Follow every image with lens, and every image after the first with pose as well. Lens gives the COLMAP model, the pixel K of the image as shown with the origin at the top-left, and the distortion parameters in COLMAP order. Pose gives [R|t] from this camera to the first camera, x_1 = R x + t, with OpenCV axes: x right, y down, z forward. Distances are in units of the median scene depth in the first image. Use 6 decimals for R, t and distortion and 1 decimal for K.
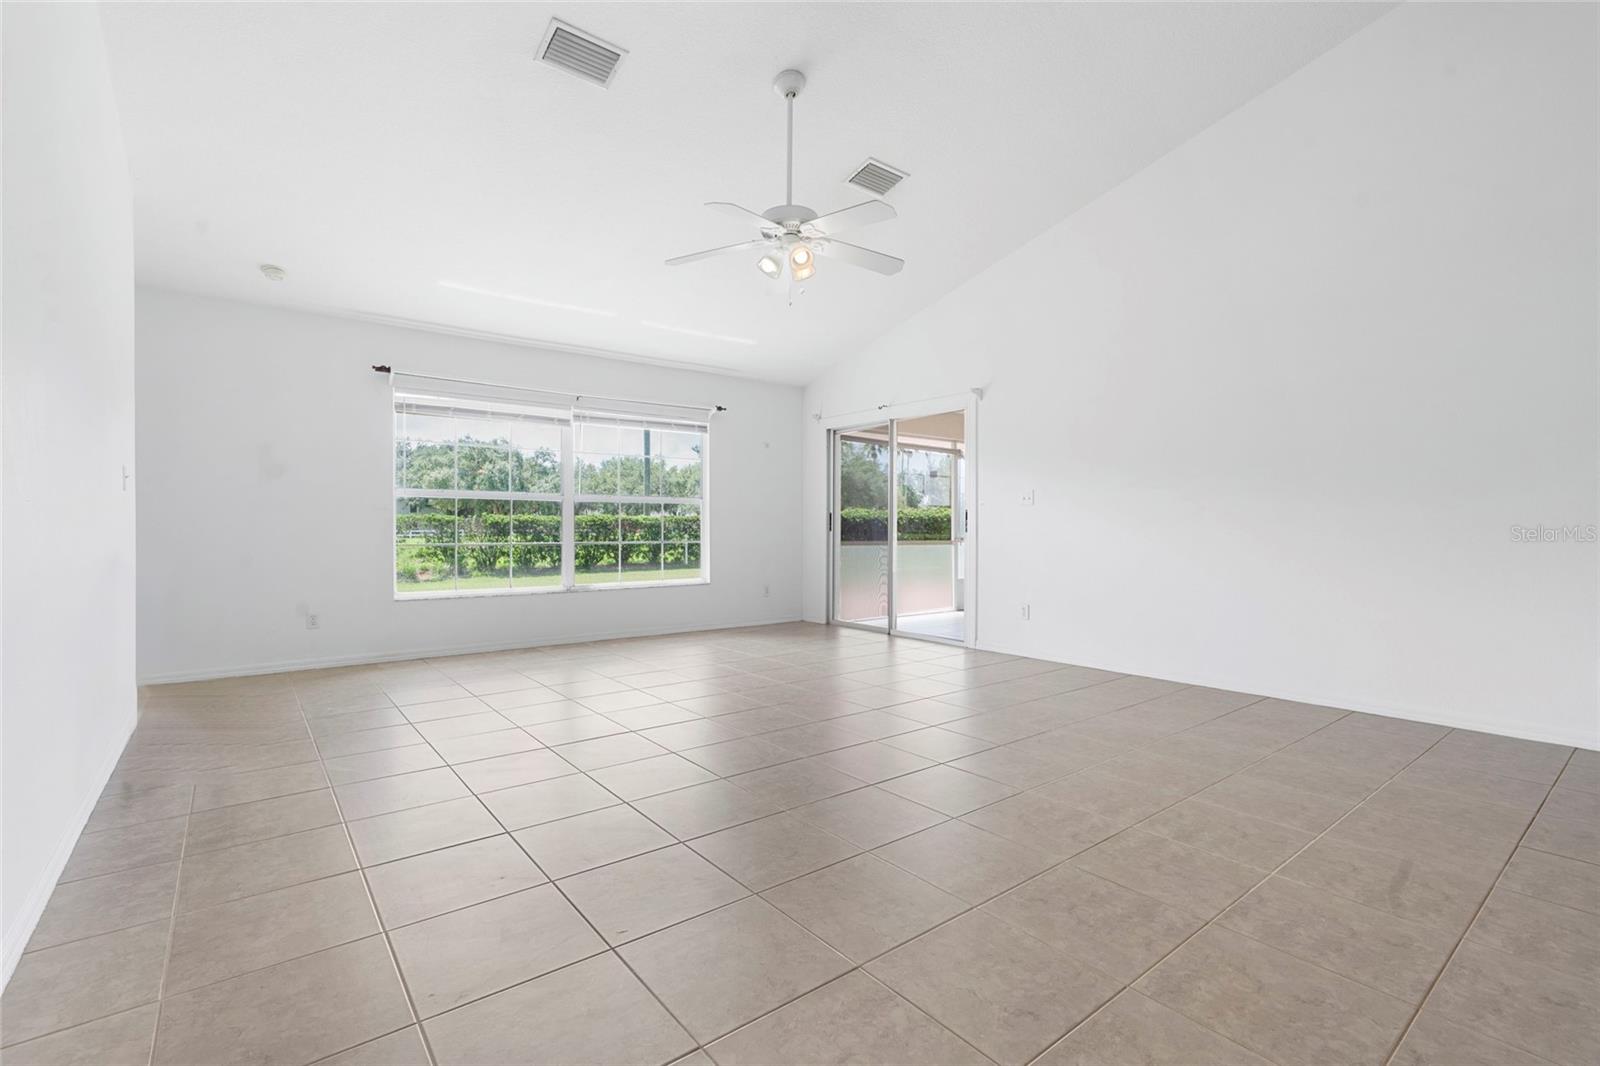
lens RADIAL K [[732.2, 0, 800.0], [0, 732.2, 533.0], [0, 0, 1]] dist [-0.029031, 0.000077]
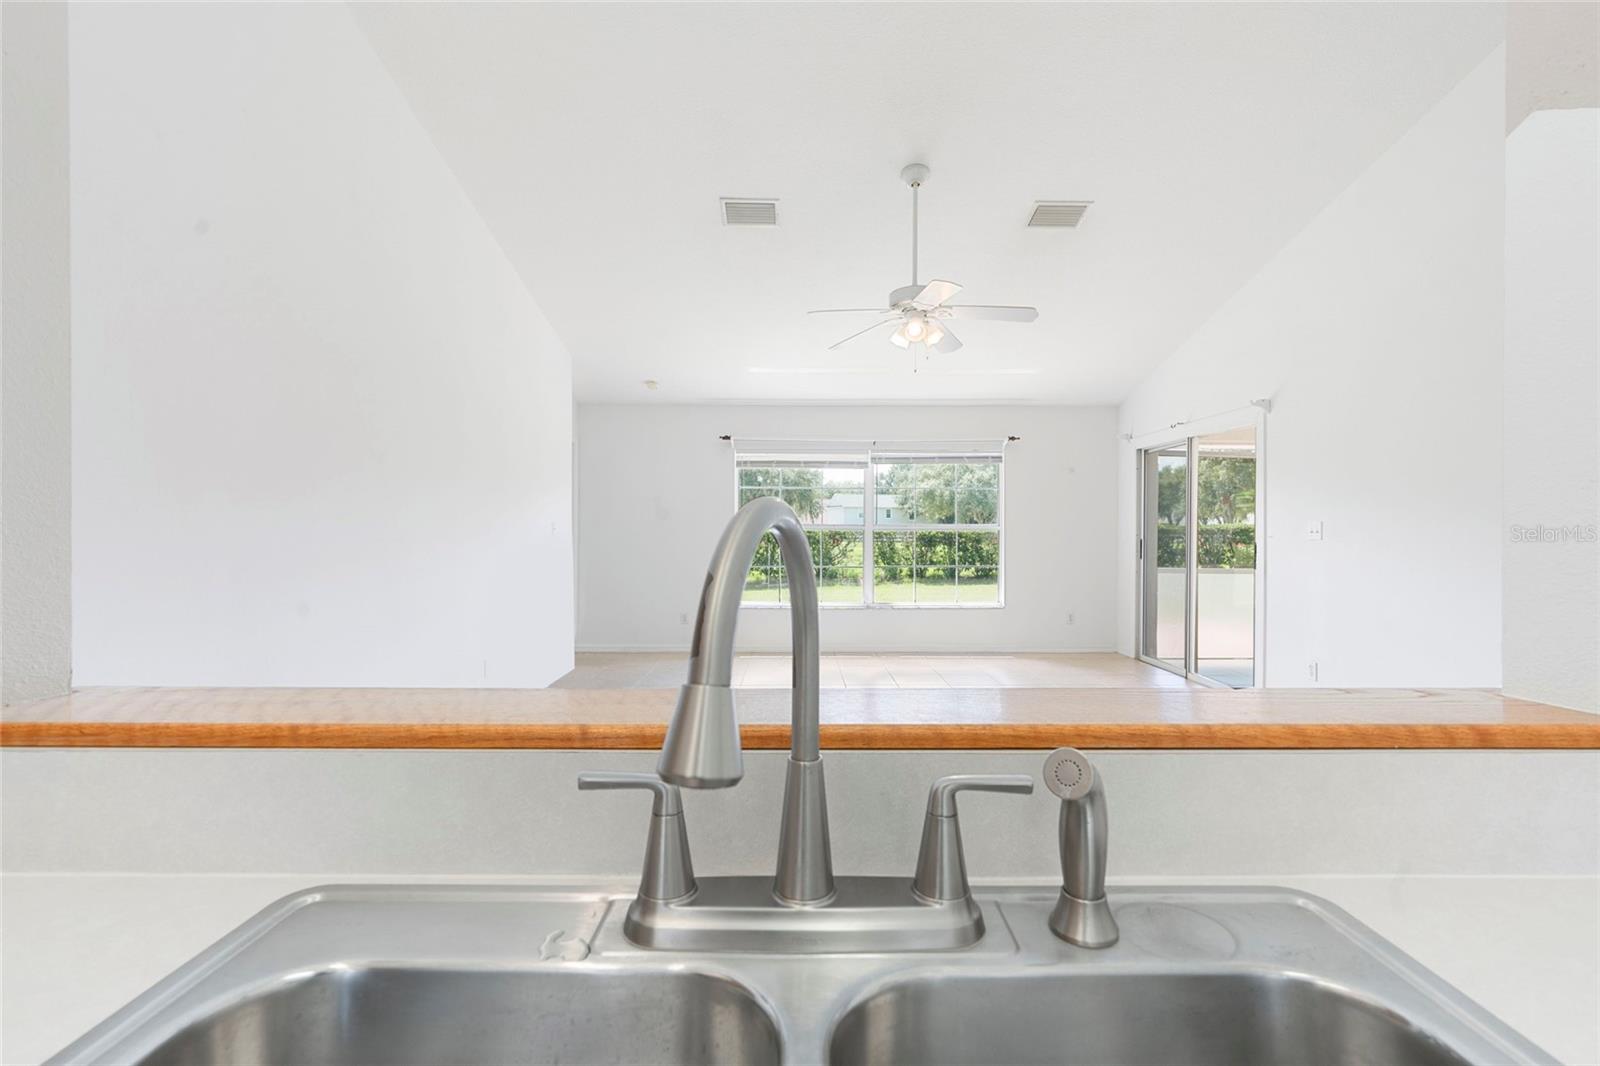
lens RADIAL K [[724.7, 0, 799.3], [0, 724.7, 523.1], [0, 0, 1]] dist [-0.004545, 0.000123]
pose [[0.787982, -0.005602, -0.615673, 0.283602], [-0.005173, 0.999863, -0.015718, -0.032880], [0.615677, 0.015571, 0.787845, 0.006872]]
